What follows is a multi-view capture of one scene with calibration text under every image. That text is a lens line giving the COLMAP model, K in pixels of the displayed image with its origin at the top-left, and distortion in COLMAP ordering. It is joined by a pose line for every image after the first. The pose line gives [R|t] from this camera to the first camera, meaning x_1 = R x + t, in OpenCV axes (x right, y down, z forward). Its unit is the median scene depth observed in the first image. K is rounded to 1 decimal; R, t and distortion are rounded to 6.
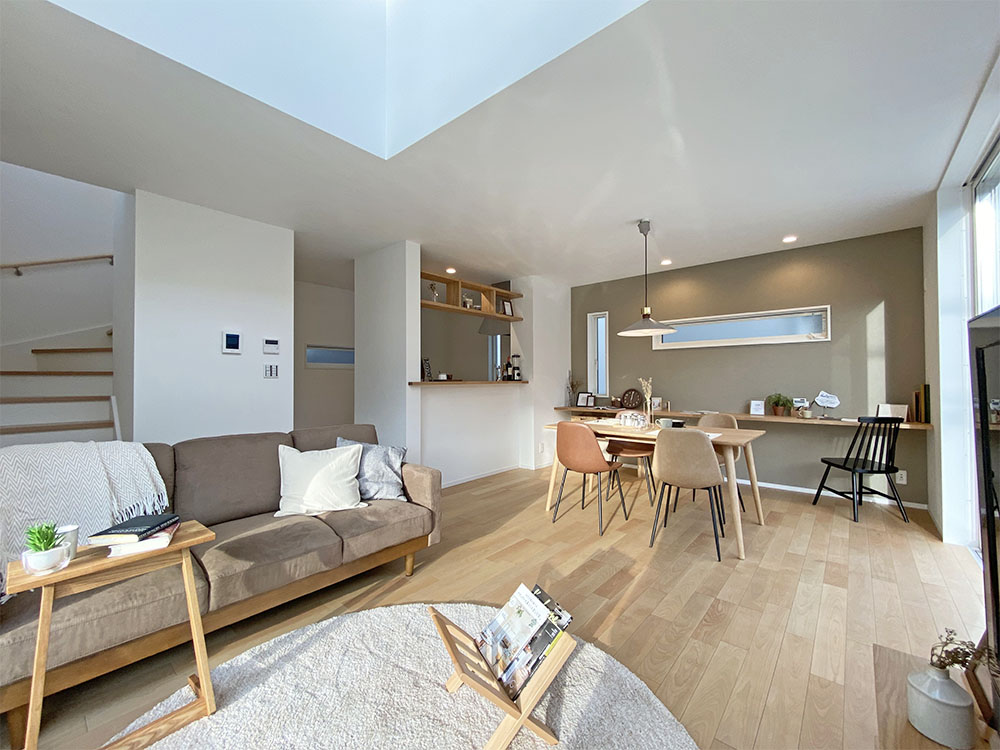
lens RADIAL K [[406.6, 0, 495.9], [0, 406.6, 376.9], [0, 0, 1]] dist [0.002799, 0.000041]
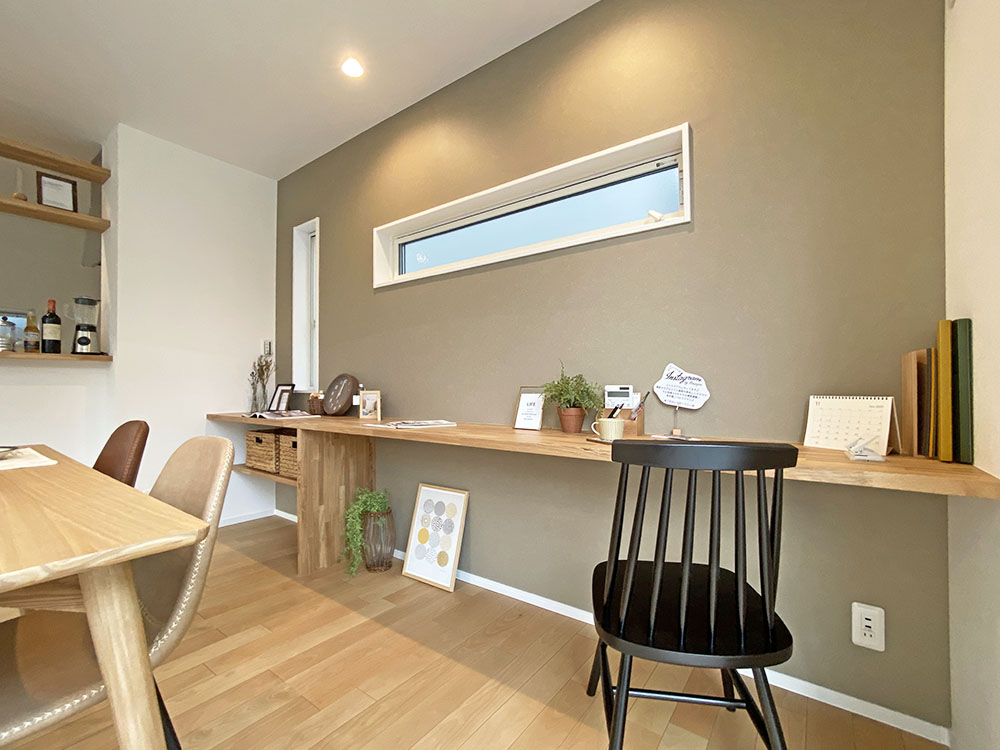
lens RADIAL K [[441.6, 0, 497.6], [0, 441.6, 384.7], [0, 0, 1]] dist [-0.034647, 0.013011]
pose [[0.997185, 0.002243, 0.074943, 0.763545], [-0.002439, 0.999994, 0.002524, 0.064864], [-0.074937, -0.002700, 0.997185, 0.770774]]
